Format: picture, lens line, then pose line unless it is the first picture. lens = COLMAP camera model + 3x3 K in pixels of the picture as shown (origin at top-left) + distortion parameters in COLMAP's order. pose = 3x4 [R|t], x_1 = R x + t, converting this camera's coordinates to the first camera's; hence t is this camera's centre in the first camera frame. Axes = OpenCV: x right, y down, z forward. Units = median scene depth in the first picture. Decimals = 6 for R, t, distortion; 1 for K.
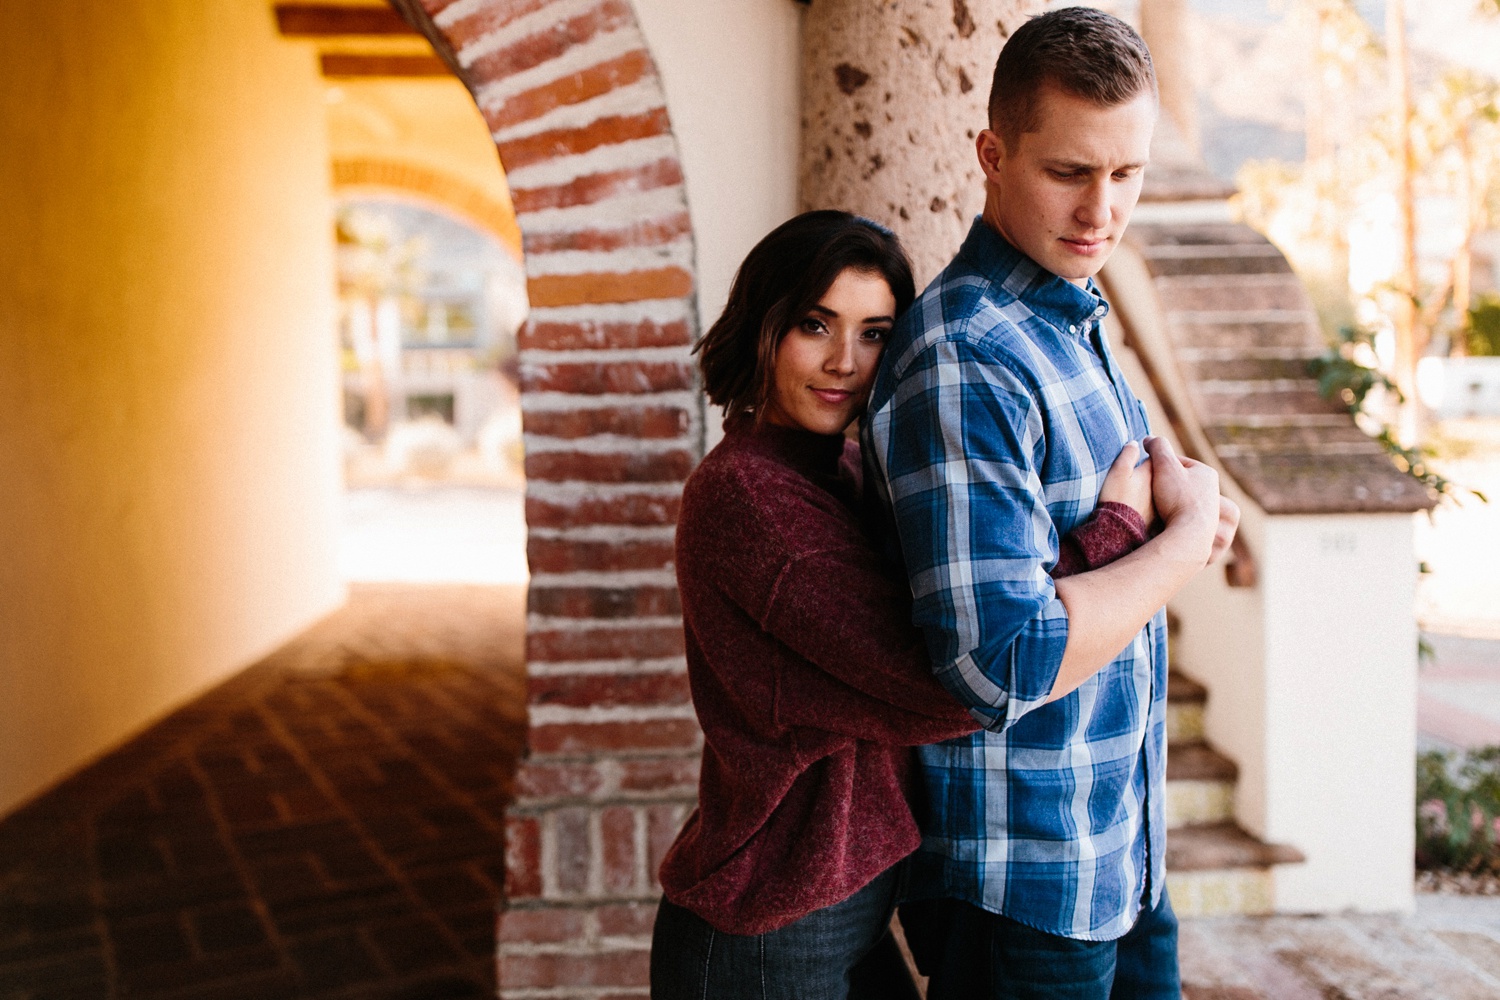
lens RADIAL K [[1422.3, 0, 752.0], [0, 1422.3, 497.2], [0, 0, 1]] dist [0.006133, -0.001724]
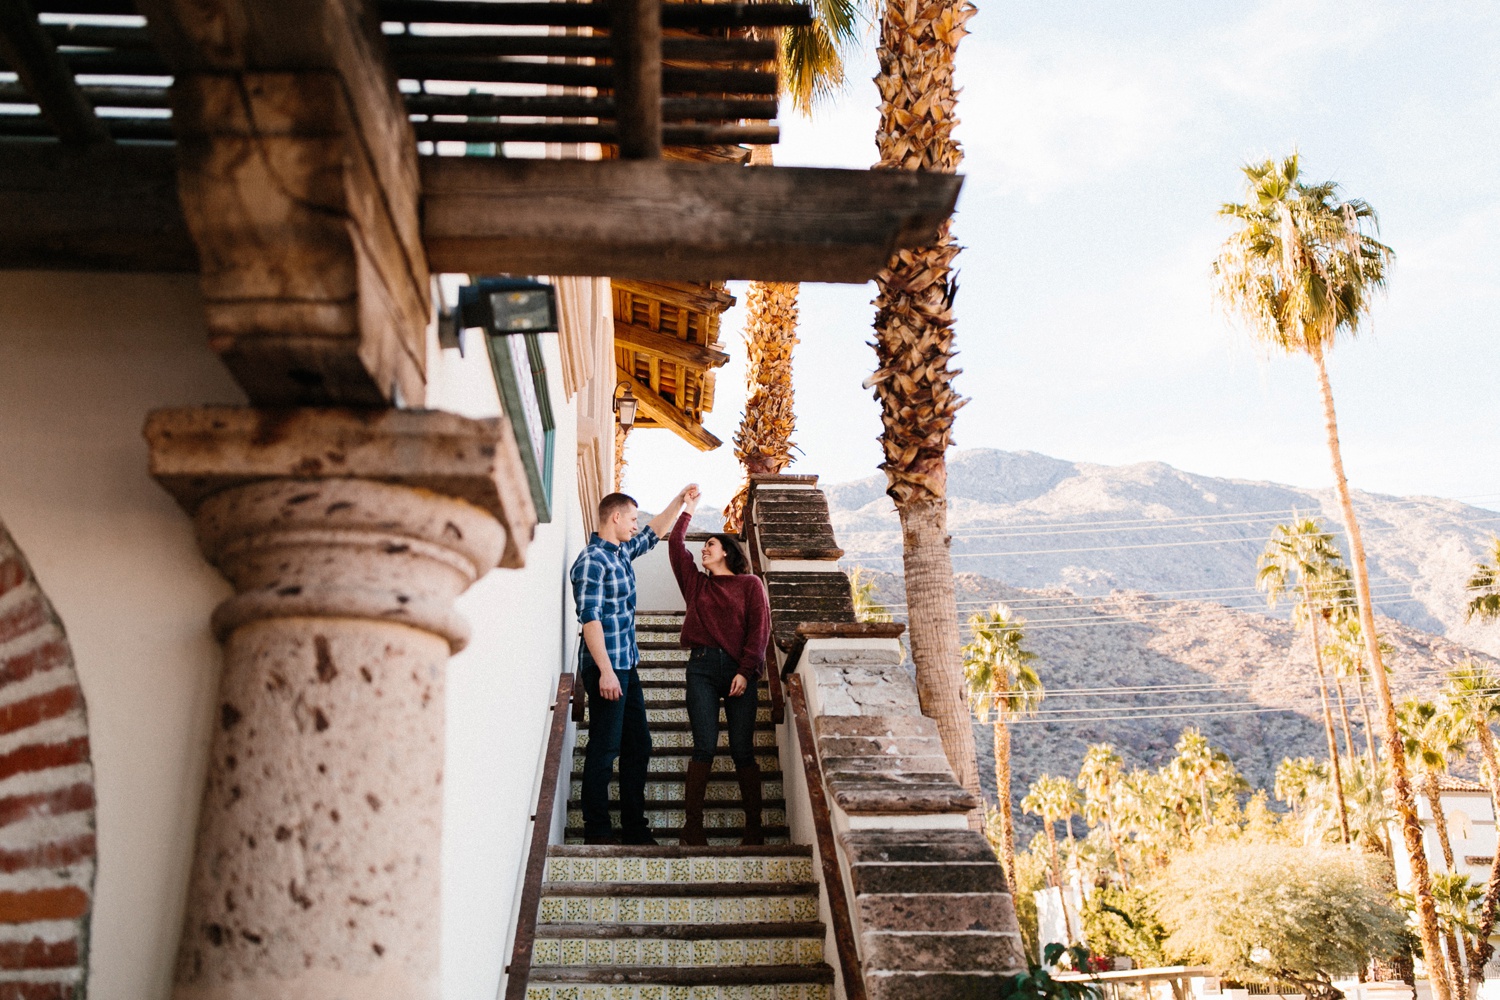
lens RADIAL K [[1488.8, 0, 750.0], [0, 1488.8, 500.0], [0, 0, 1]] dist [0.018214, -0.029196]
pose [[0.999796, 0.010554, -0.017209, 0.458390], [-0.016373, 0.922611, -0.385385, -0.010261], [0.011810, 0.385588, 0.922595, -0.113987]]
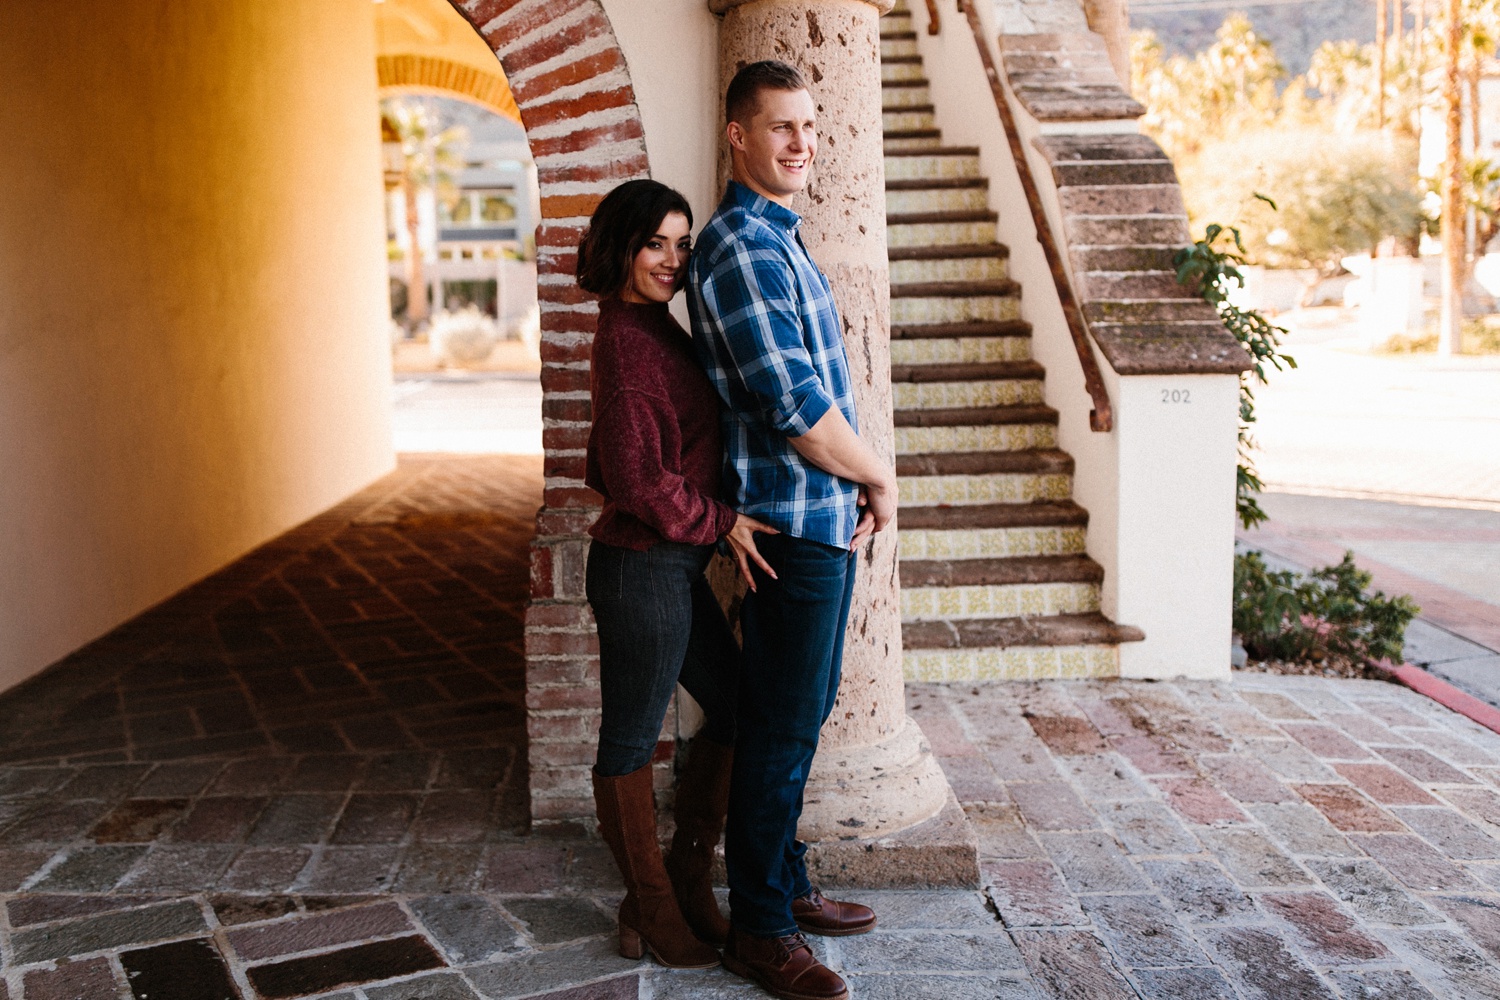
lens RADIAL K [[1464.3, 0, 759.5], [0, 1464.3, 491.6], [0, 0, 1]] dist [0.010567, -0.011813]
pose [[0.999613, 0.007177, -0.026871, 0.122345], [-0.005332, 0.997663, 0.068113, 0.053374], [0.027297, -0.067943, 0.997316, -0.596136]]
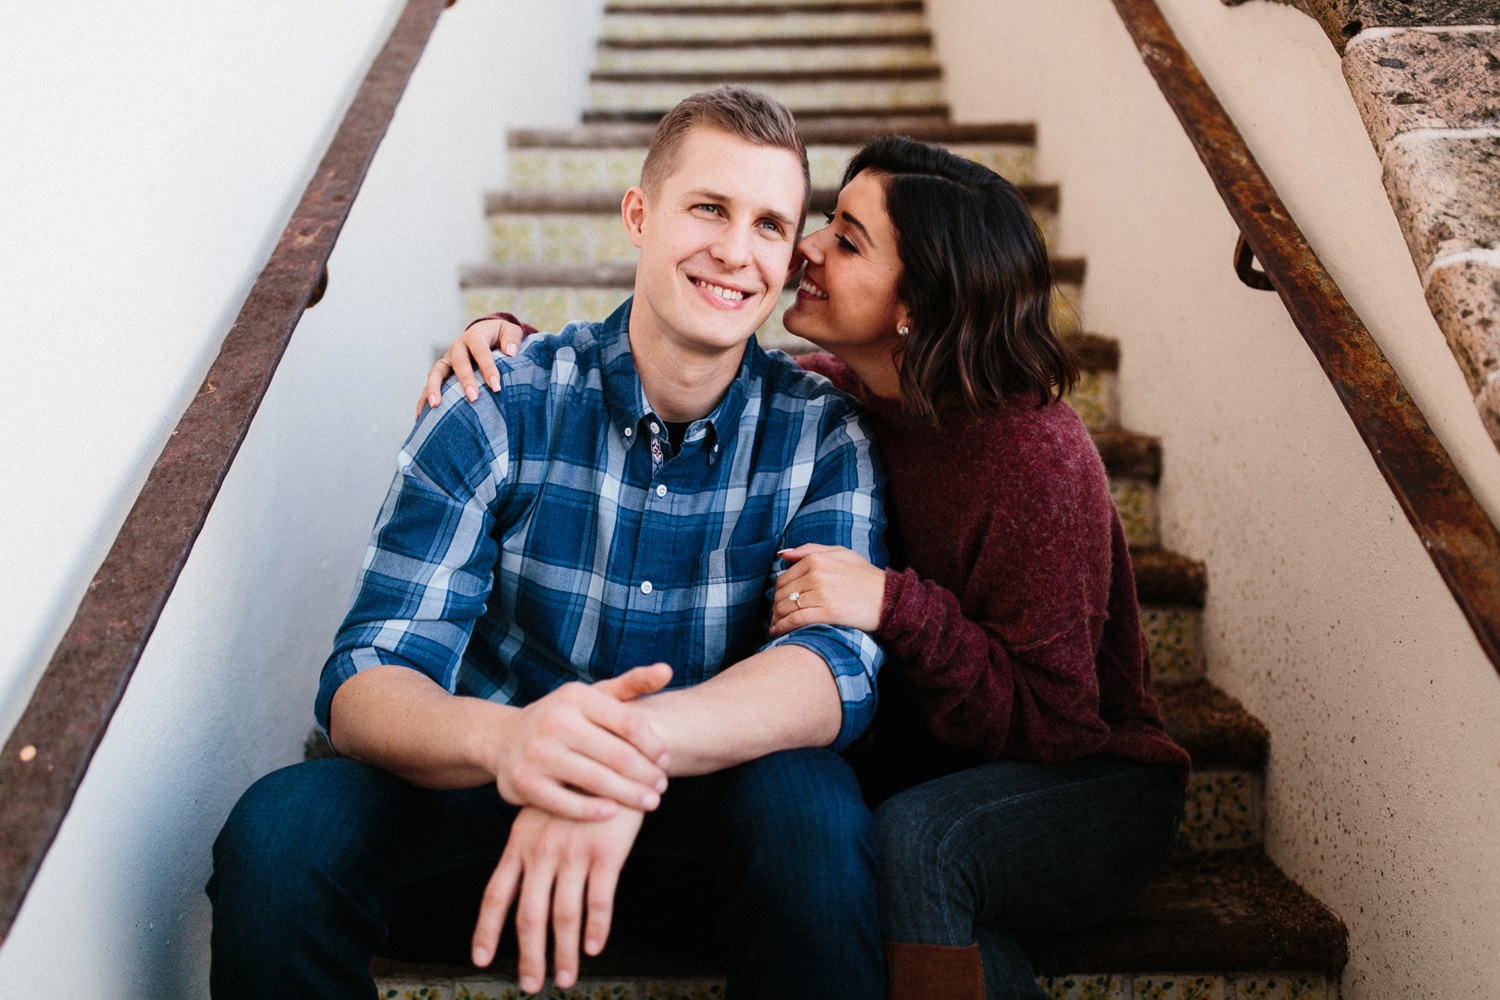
lens RADIAL K [[1468.7, 0, 758.9], [0, 1468.7, 506.4], [0, 0, 1]] dist [0.021176, -0.029428]
pose [[0.996973, 0.014157, -0.076448, 0.378722], [-0.017098, 0.999133, -0.037956, -0.080277], [0.075845, 0.039148, 0.996351, 1.412954]]
